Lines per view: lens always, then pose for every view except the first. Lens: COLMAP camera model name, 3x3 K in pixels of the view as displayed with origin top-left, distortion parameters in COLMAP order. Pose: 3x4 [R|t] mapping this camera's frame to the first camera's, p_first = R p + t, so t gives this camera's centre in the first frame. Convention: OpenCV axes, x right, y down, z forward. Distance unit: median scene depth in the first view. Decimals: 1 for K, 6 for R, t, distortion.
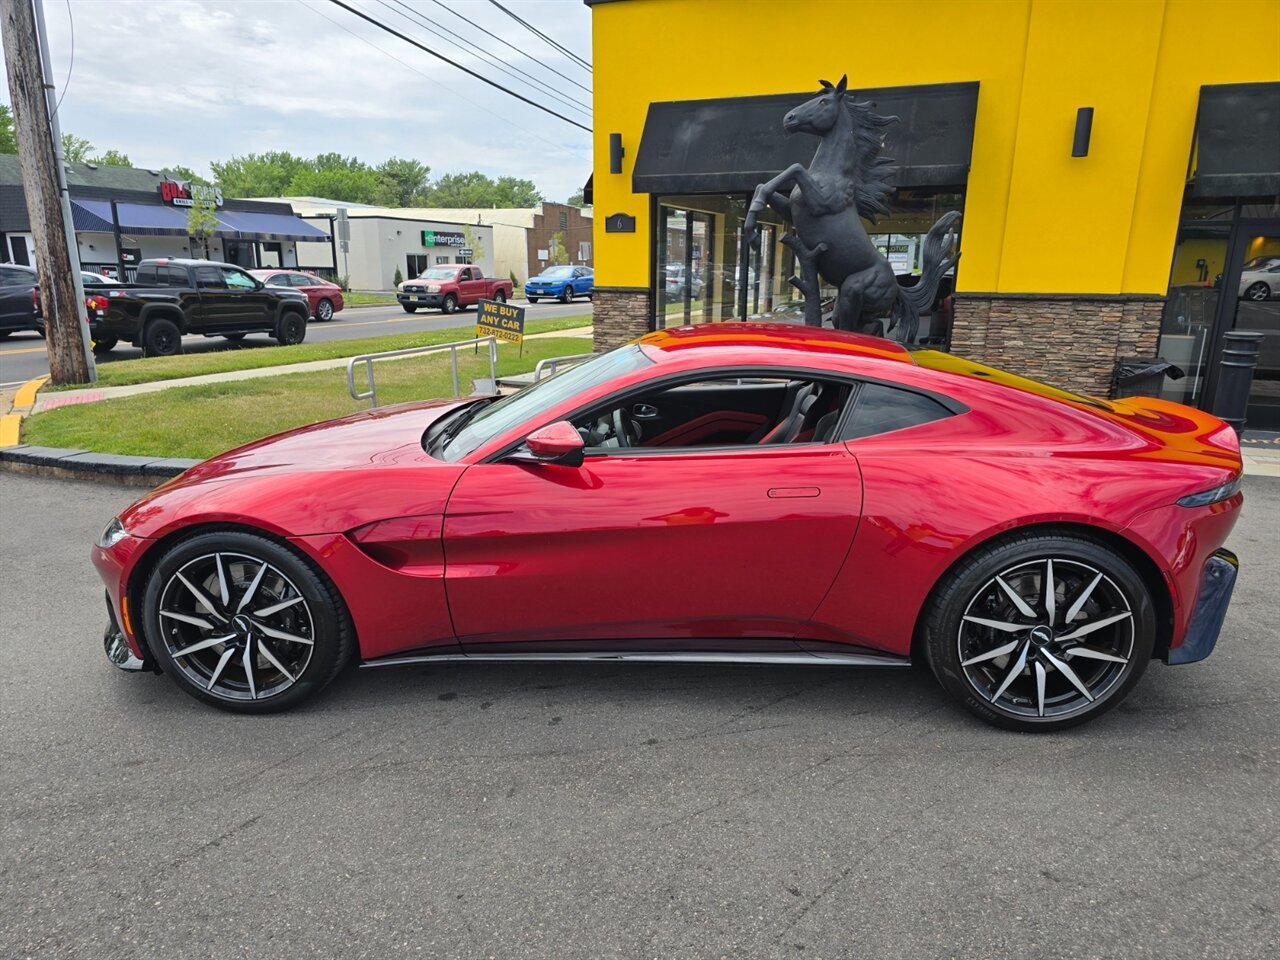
lens RADIAL K [[869.1, 0, 635.5], [0, 869.1, 495.8], [0, 0, 1]] dist [0.049949, -0.044275]
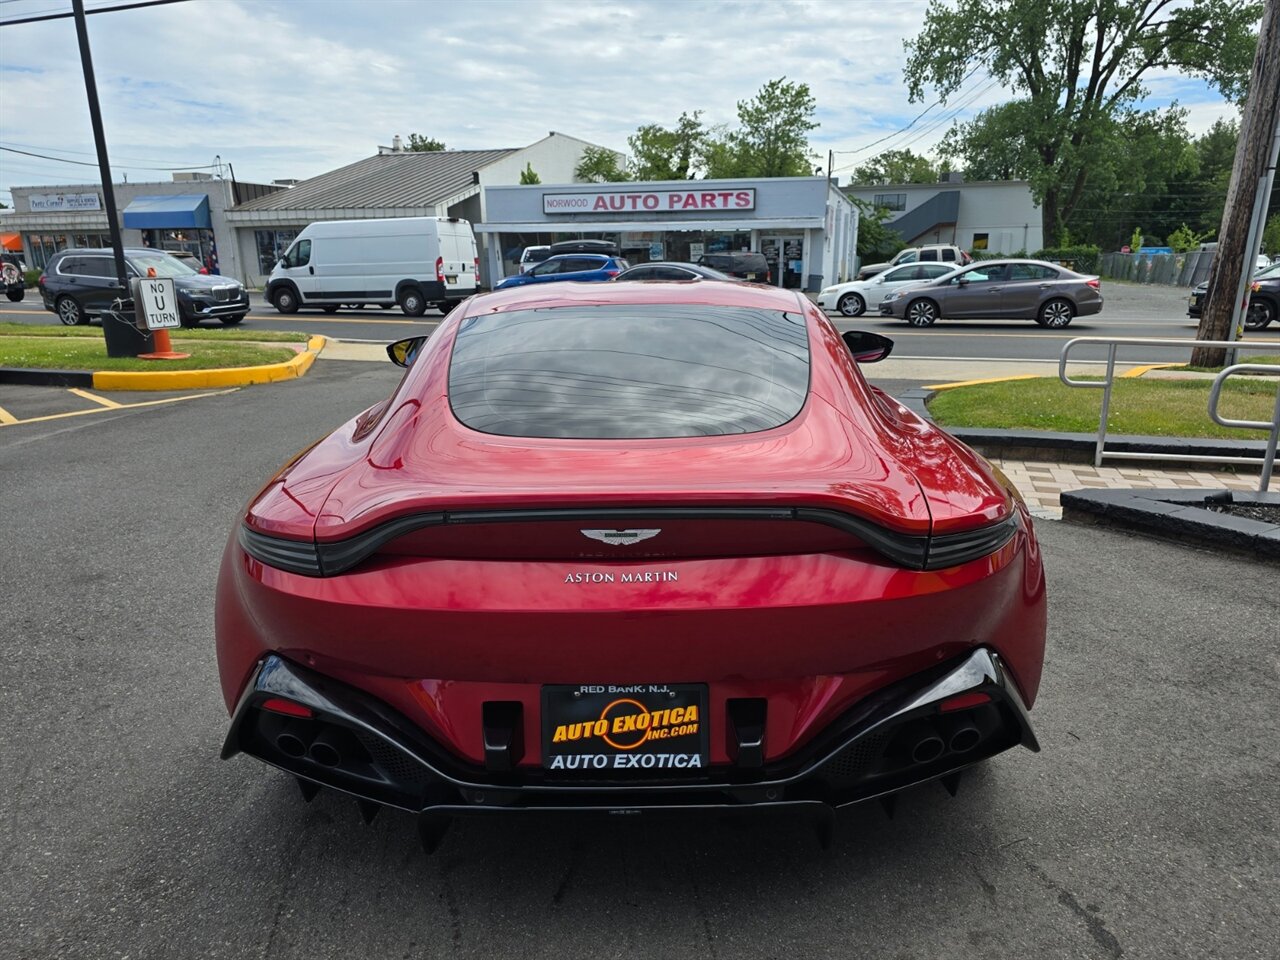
lens RADIAL K [[872.3, 0, 645.9], [0, 872.3, 499.9], [0, 0, 1]] dist [0.049874, -0.046381]
pose [[0.064063, 0.255331, -0.964729, 0.319654], [-0.249337, 0.940150, 0.232268, -0.061529], [0.966296, 0.225663, 0.123892, 0.299608]]
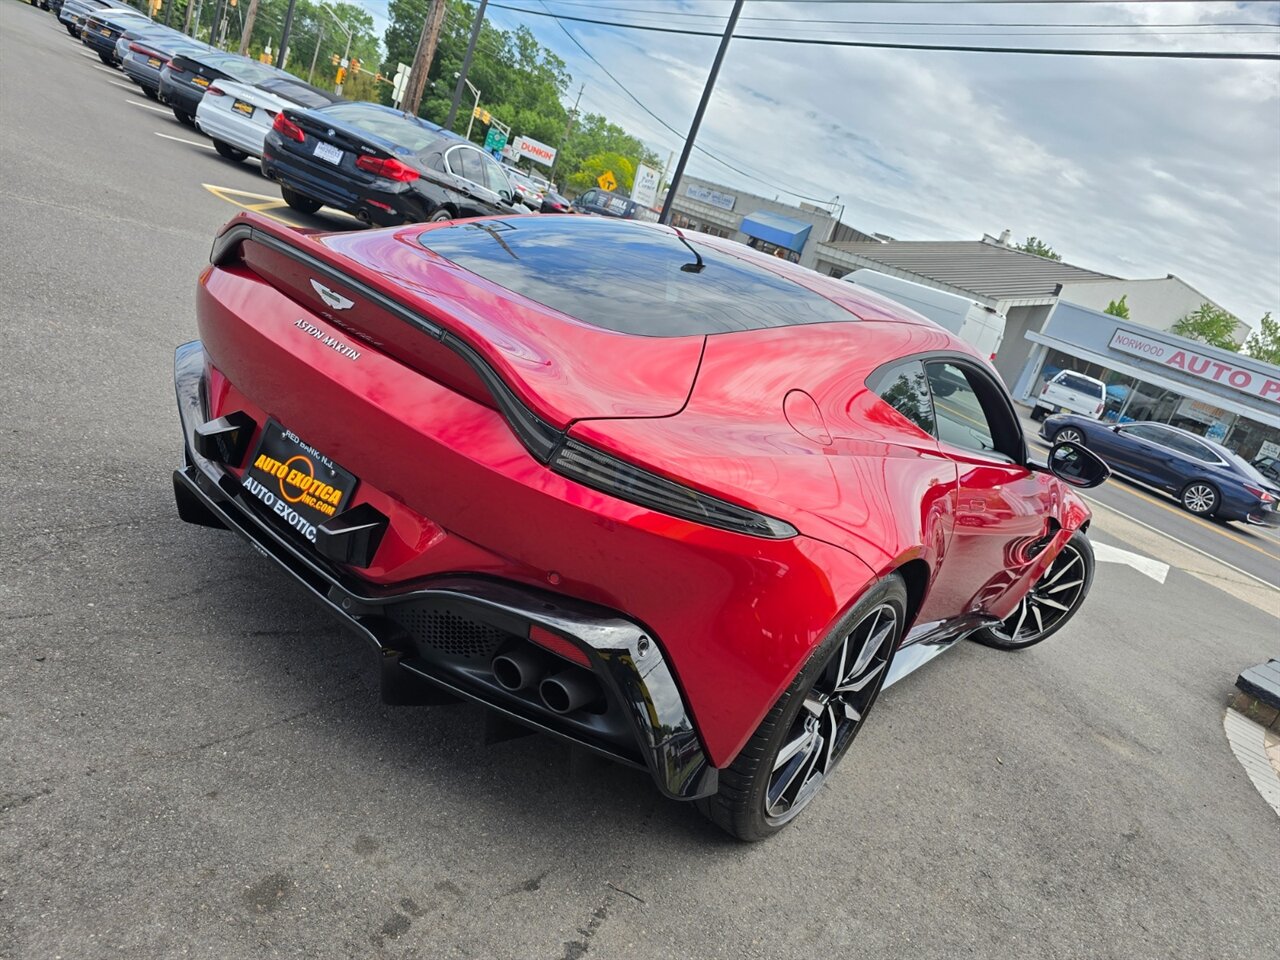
lens RADIAL K [[870.4, 0, 649.5], [0, 870.4, 496.5], [0, 0, 1]] dist [0.046201, -0.040126]
pose [[-0.504755, 0.058190, -0.861299, 0.292302], [-0.542290, 0.754920, 0.368806, -0.081753], [0.671673, 0.653230, -0.349493, 0.422166]]
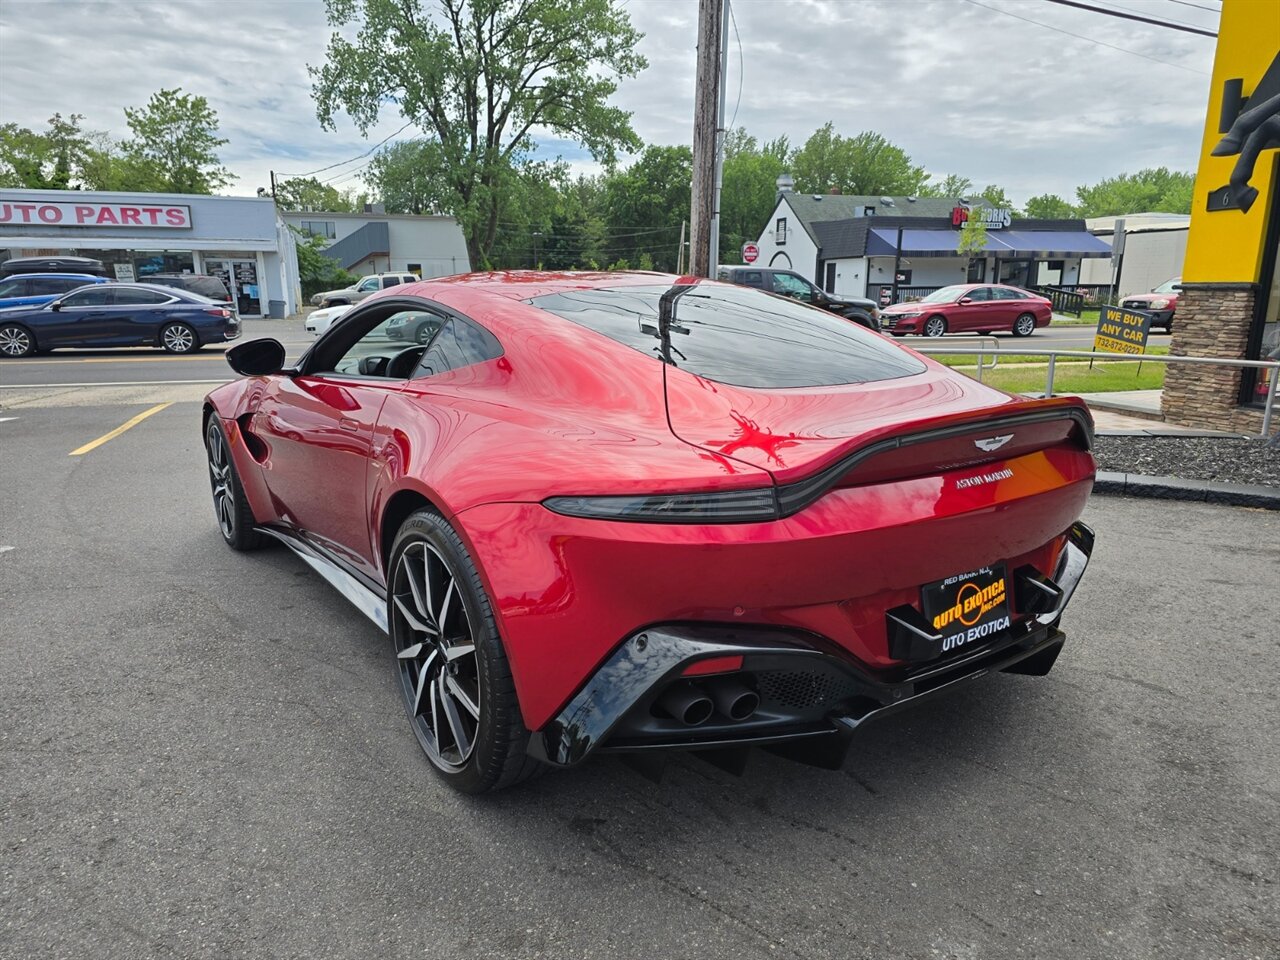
lens RADIAL K [[872.3, 0, 645.9], [0, 872.3, 499.9], [0, 0, 1]] dist [0.049874, -0.046381]
pose [[0.637089, 0.171964, -0.751363, 0.276791], [-0.189994, 0.979753, 0.063138, -0.011365], [0.747007, 0.102530, 0.656862, 0.155108]]
